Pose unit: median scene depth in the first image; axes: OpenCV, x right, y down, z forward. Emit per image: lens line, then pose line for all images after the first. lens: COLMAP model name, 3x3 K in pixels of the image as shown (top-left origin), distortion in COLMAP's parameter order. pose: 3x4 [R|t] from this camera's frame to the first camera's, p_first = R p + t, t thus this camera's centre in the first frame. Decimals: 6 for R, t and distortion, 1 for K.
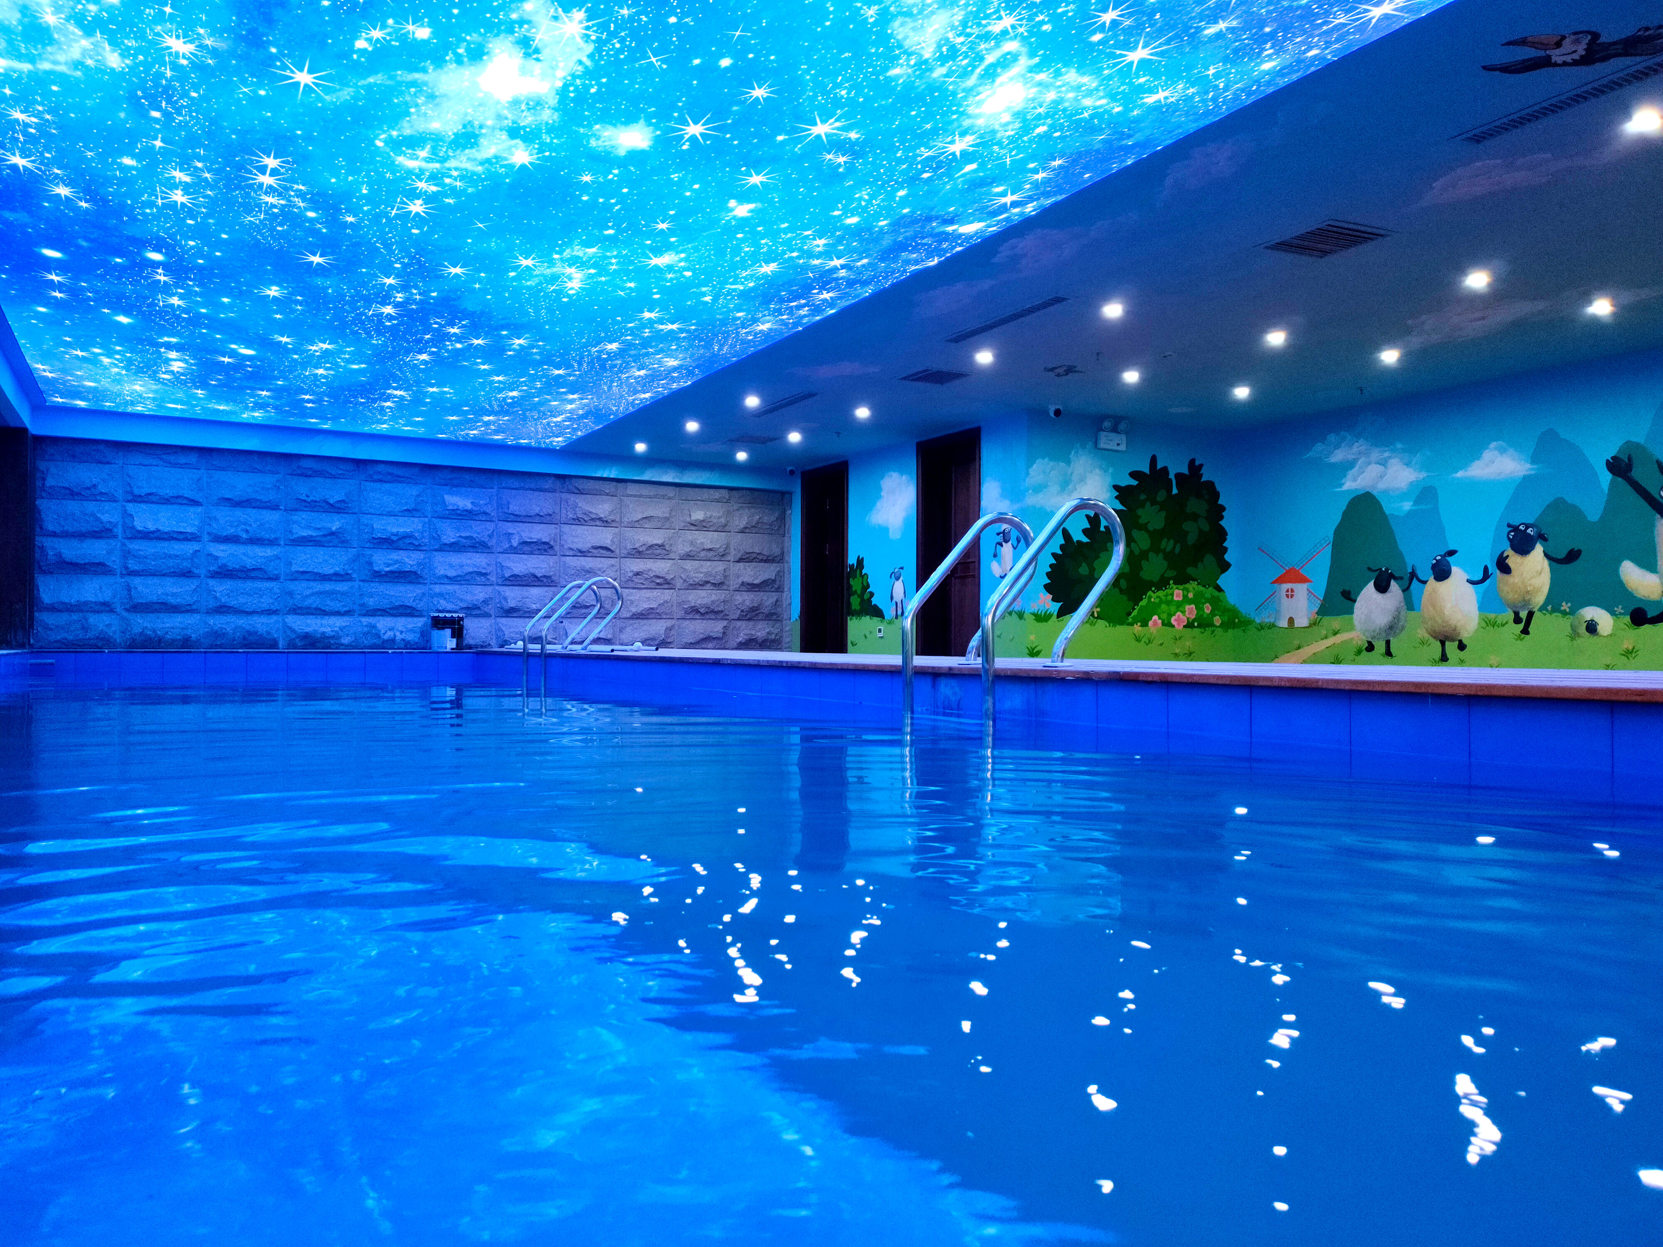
lens RADIAL K [[1220.3, 0, 831.5], [0, 1220.3, 623.5], [0, 0, 1]] dist [0.074070, -0.093012]
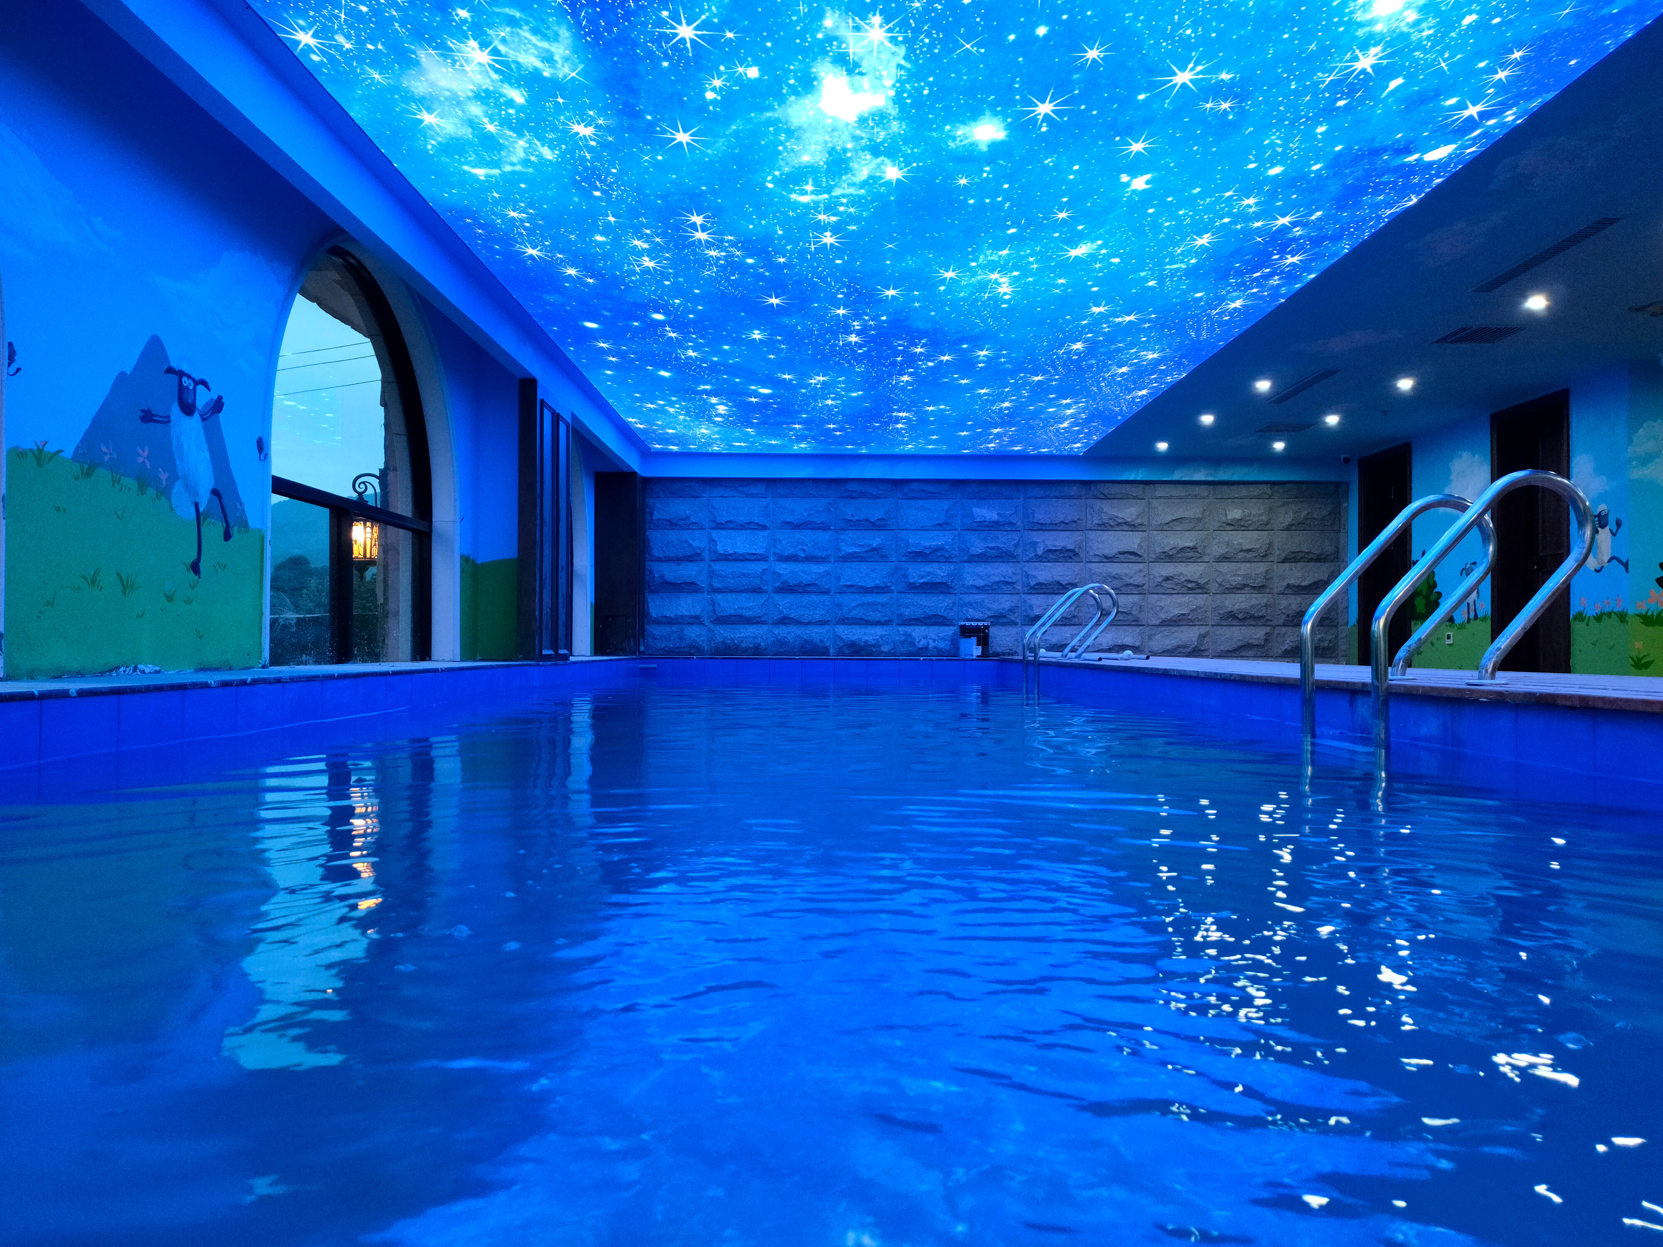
lens RADIAL K [[1220.3, 0, 831.5], [0, 1220.3, 623.5], [0, 0, 1]] dist [0.074070, -0.093012]
pose [[0.883352, -0.009464, -0.468614, 0.103746], [0.006953, 0.999951, -0.007088, -0.000856], [0.468658, 0.003003, 0.883375, 0.051575]]
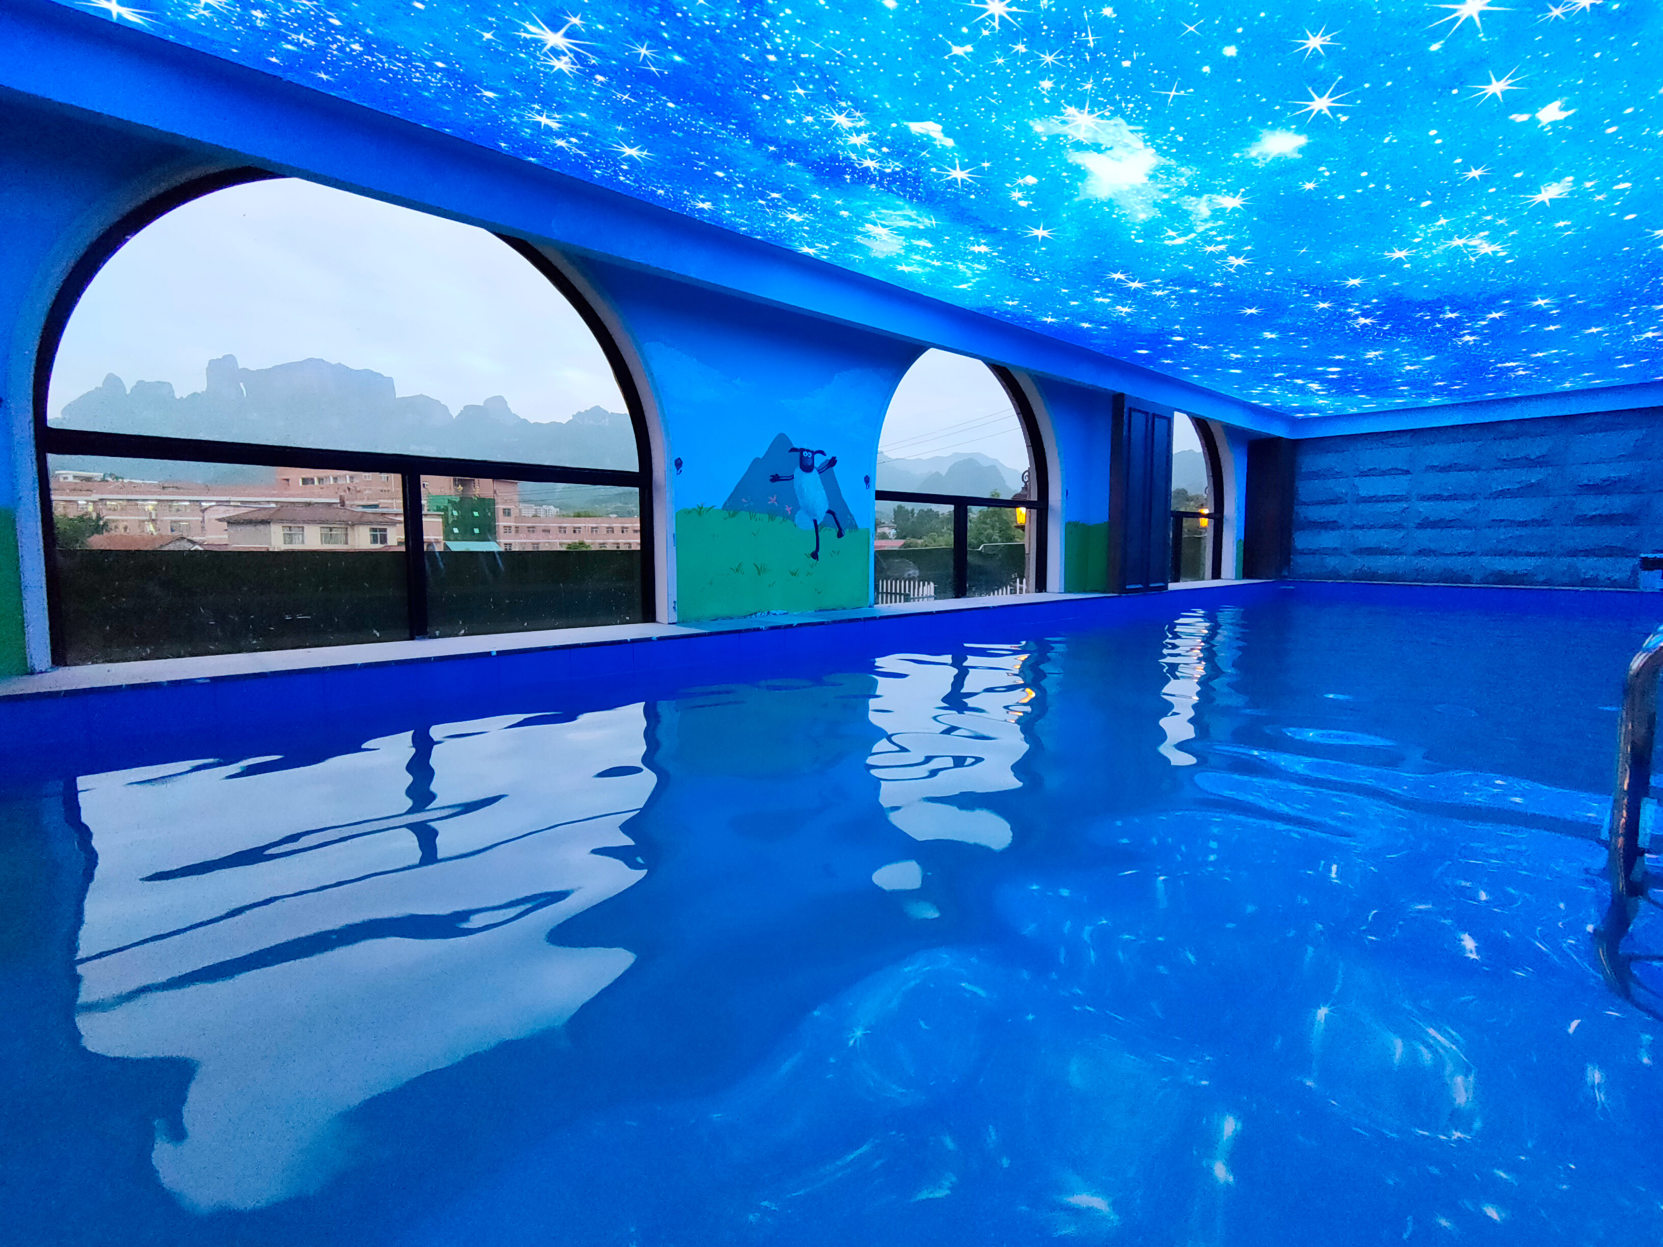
lens RADIAL K [[774.8, 0, 826.9], [0, 774.8, 617.2], [0, 0, 1]] dist [-0.001005, 0.007384]
pose [[0.254826, 0.083192, -0.963402, 0.222263], [0.015817, 0.995800, 0.090173, -0.041103], [0.966857, -0.038216, 0.252440, 0.268524]]
